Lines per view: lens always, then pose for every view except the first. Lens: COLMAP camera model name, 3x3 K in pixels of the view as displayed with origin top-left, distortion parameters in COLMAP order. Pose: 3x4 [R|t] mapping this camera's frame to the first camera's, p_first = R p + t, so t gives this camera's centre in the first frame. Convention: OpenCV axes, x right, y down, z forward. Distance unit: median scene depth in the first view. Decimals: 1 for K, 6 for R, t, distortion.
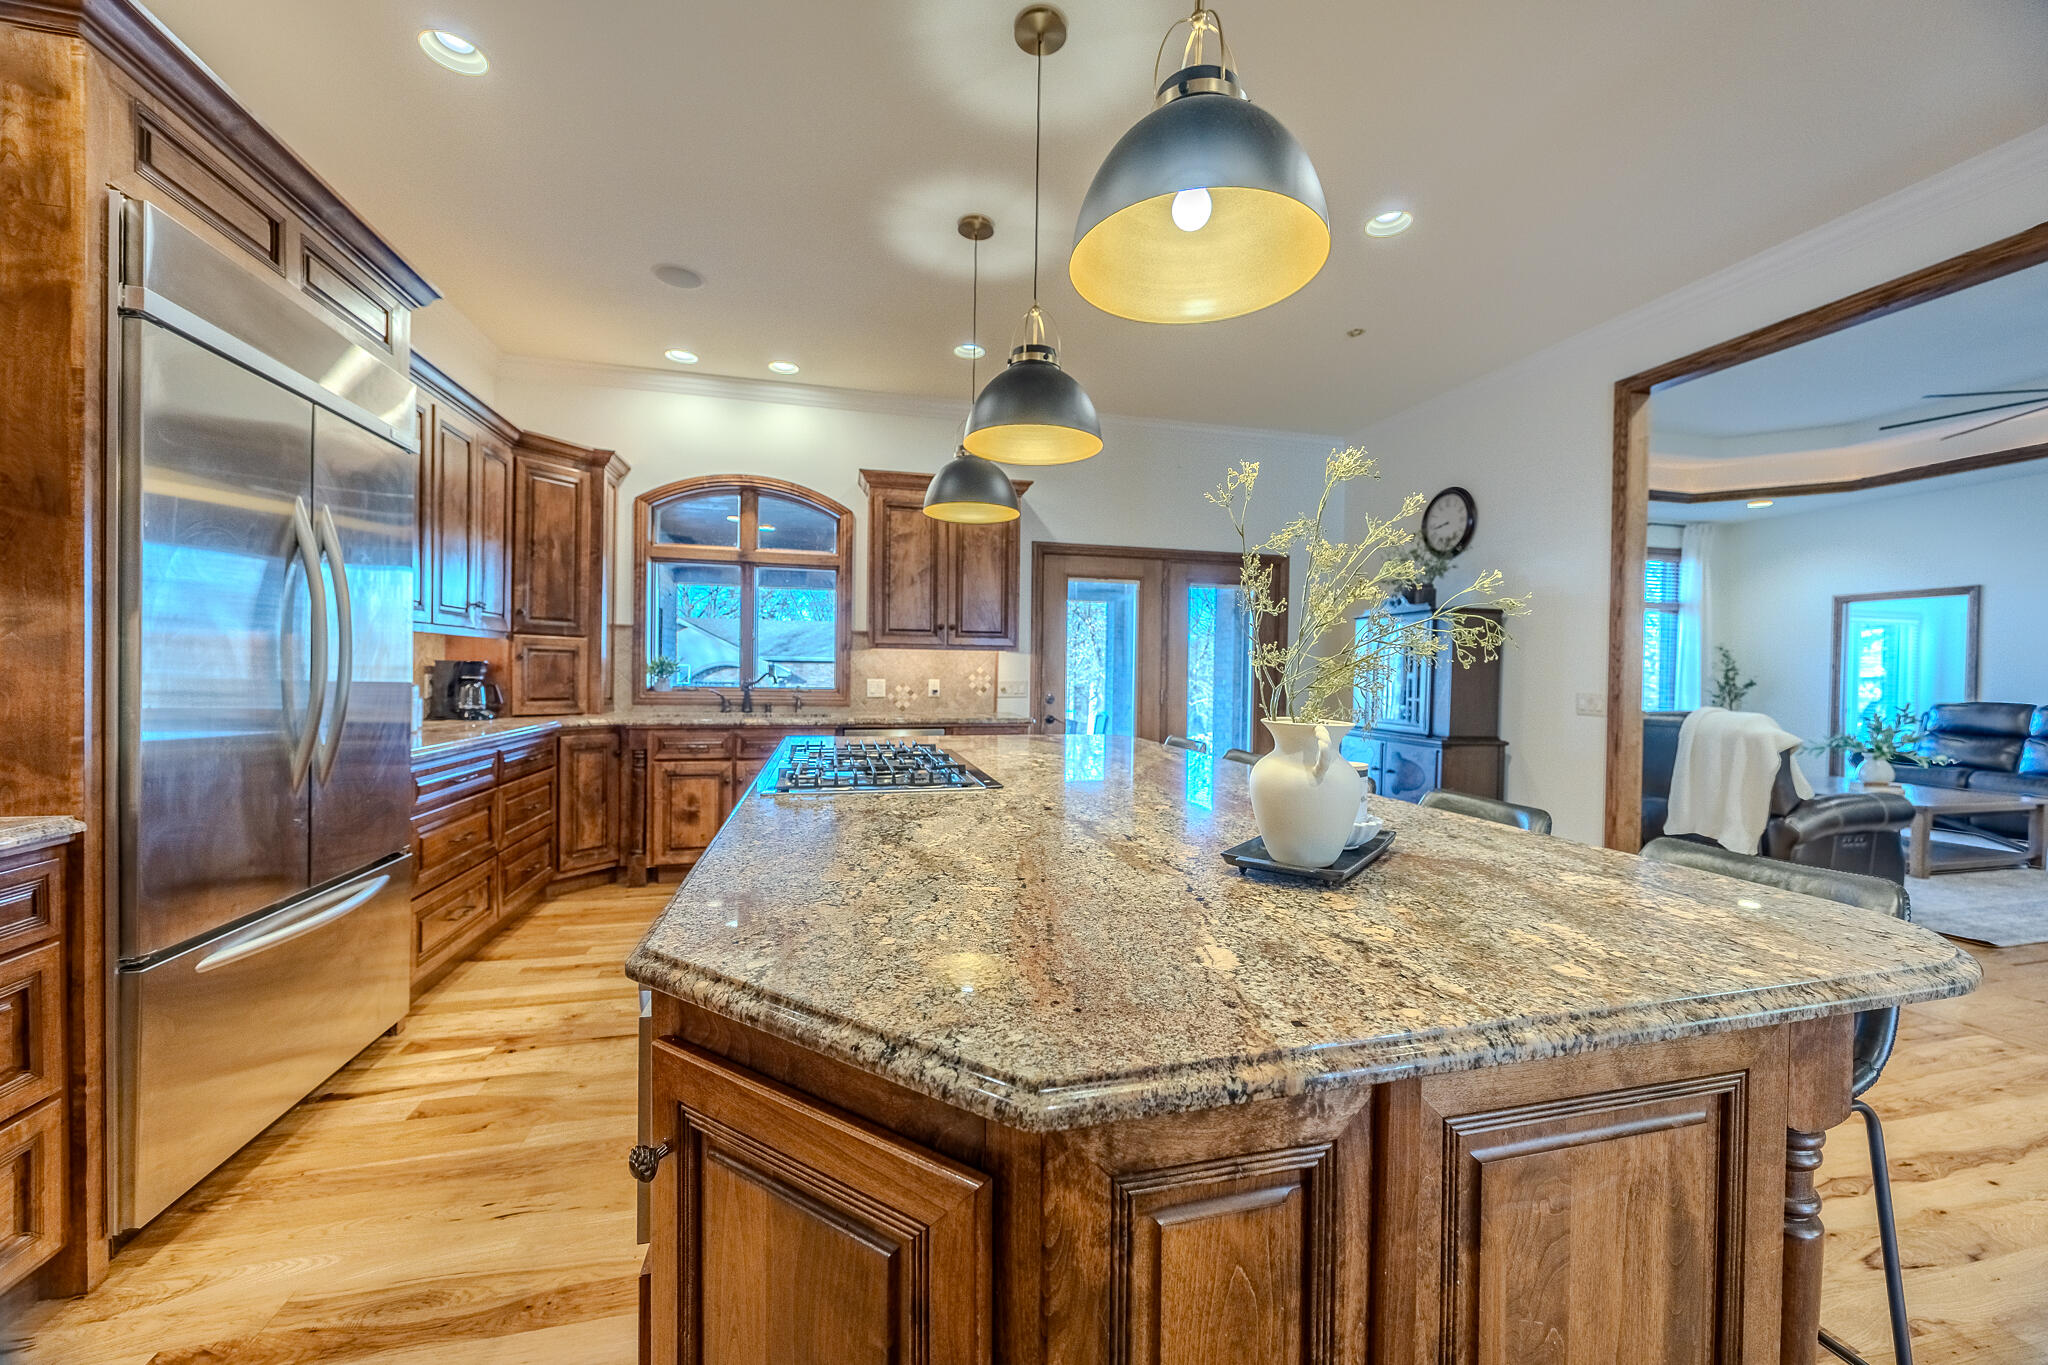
lens RADIAL K [[783.1, 0, 1024.8], [0, 783.1, 683.8], [0, 0, 1]] dist [-0.000593, -0.000173]
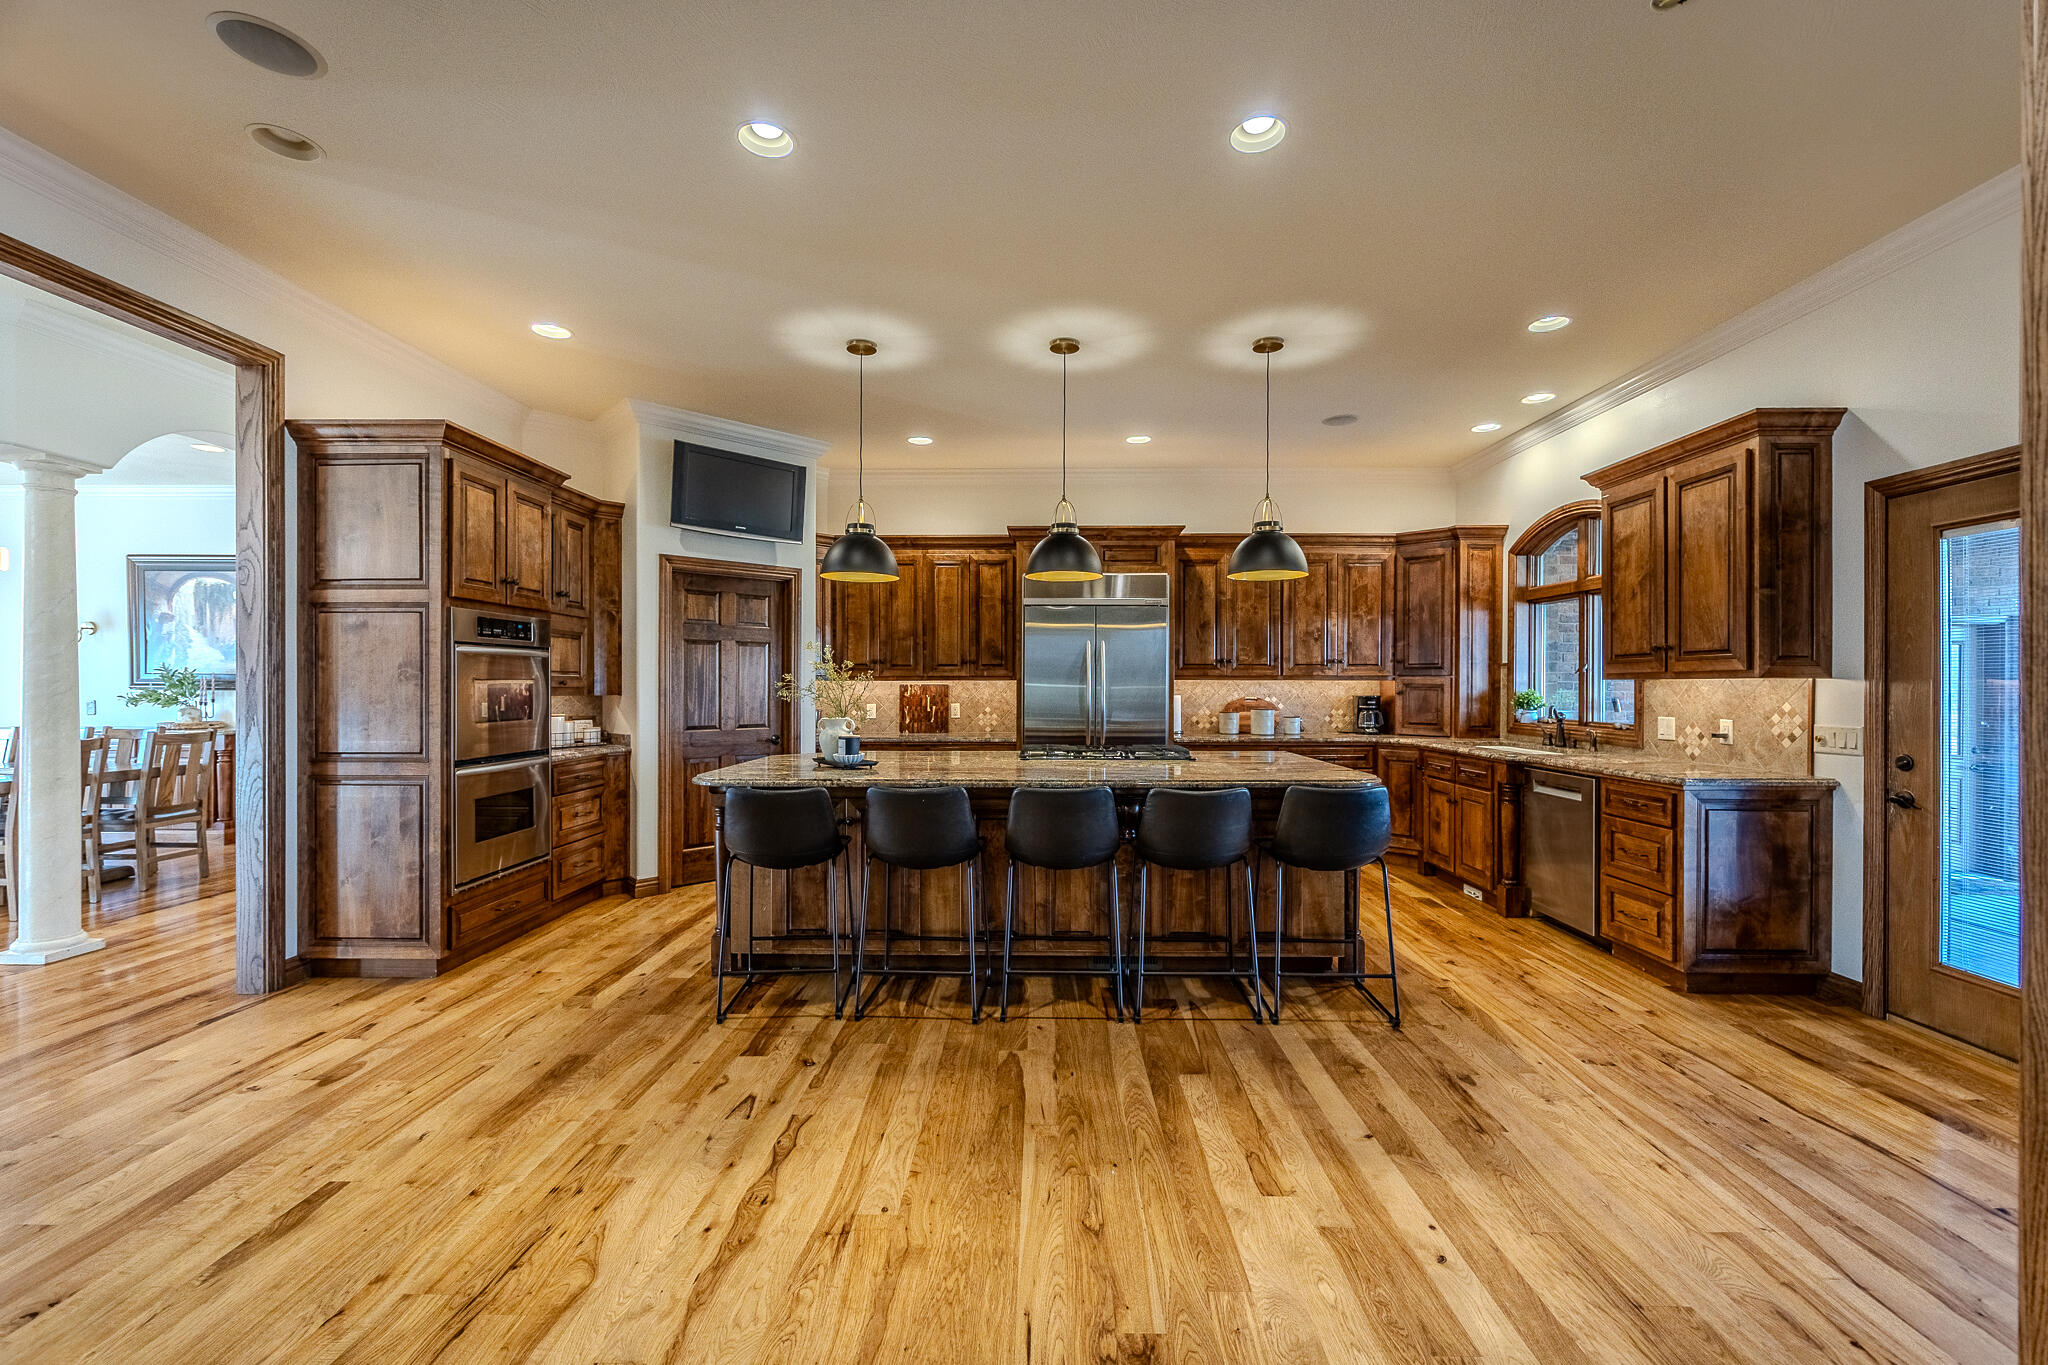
lens RADIAL K [[806.4, 0, 1024.0], [0, 806.4, 682.5], [0, 0, 1]] dist [0.000477, 0.000015]
pose [[-0.255803, -0.016886, -0.966581, 0.835419], [-0.020973, 0.999709, -0.011915, -0.018780], [0.966501, 0.017224, -0.256083, 0.636520]]
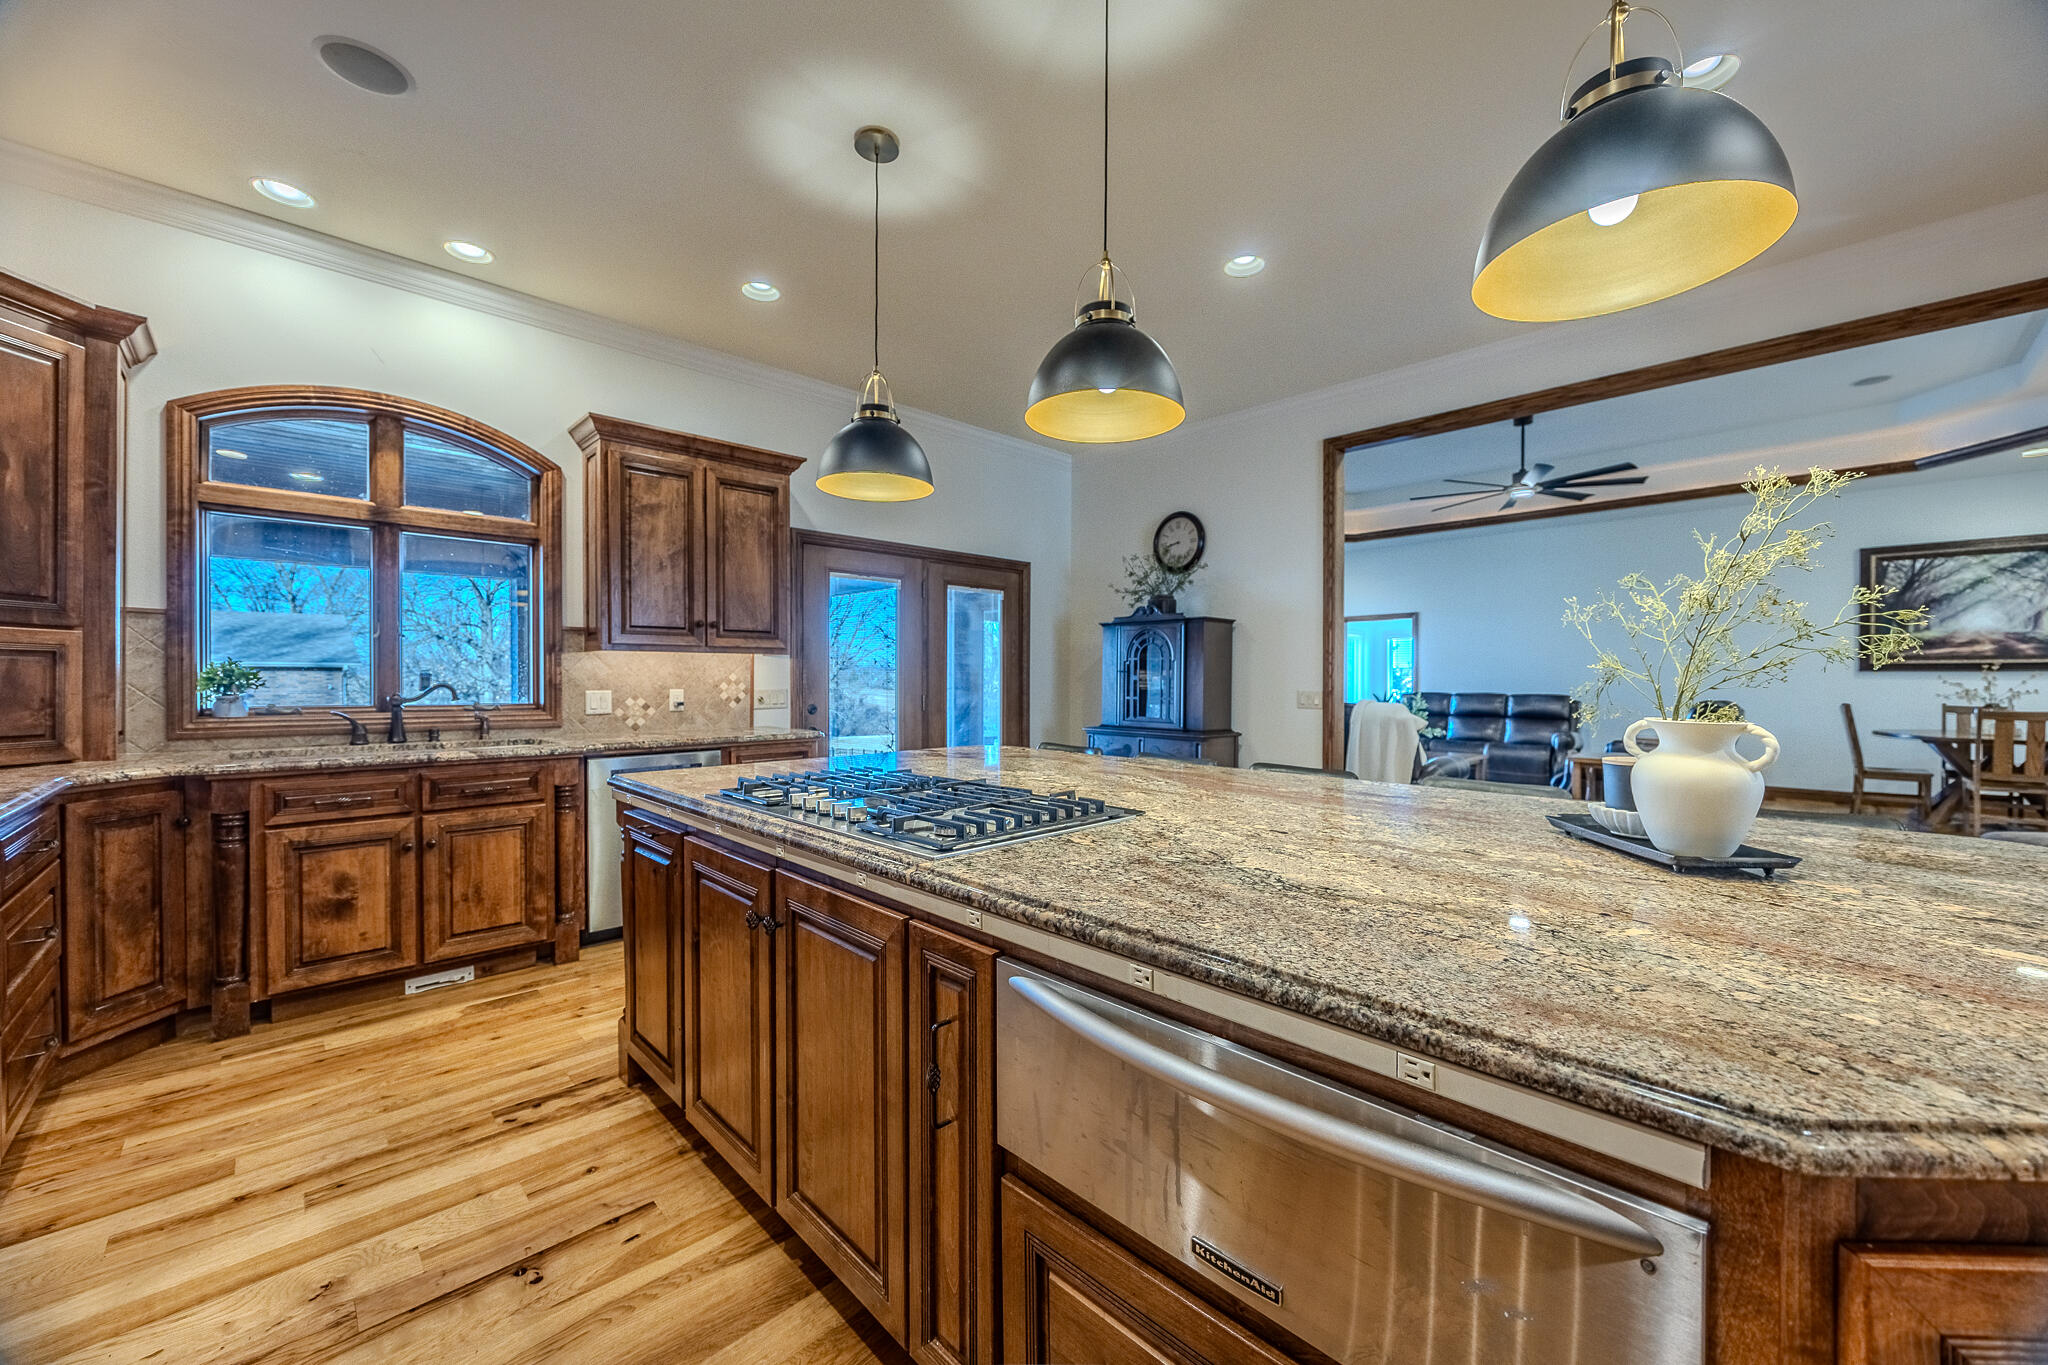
lens RADIAL K [[783.1, 0, 1024.8], [0, 783.1, 683.8], [0, 0, 1]] dist [-0.000593, -0.000173]
pose [[0.861185, -0.016595, 0.508020, -0.240303], [0.019367, 0.999812, -0.000171, -0.004586], [-0.507922, 0.009986, 0.861345, 0.138553]]
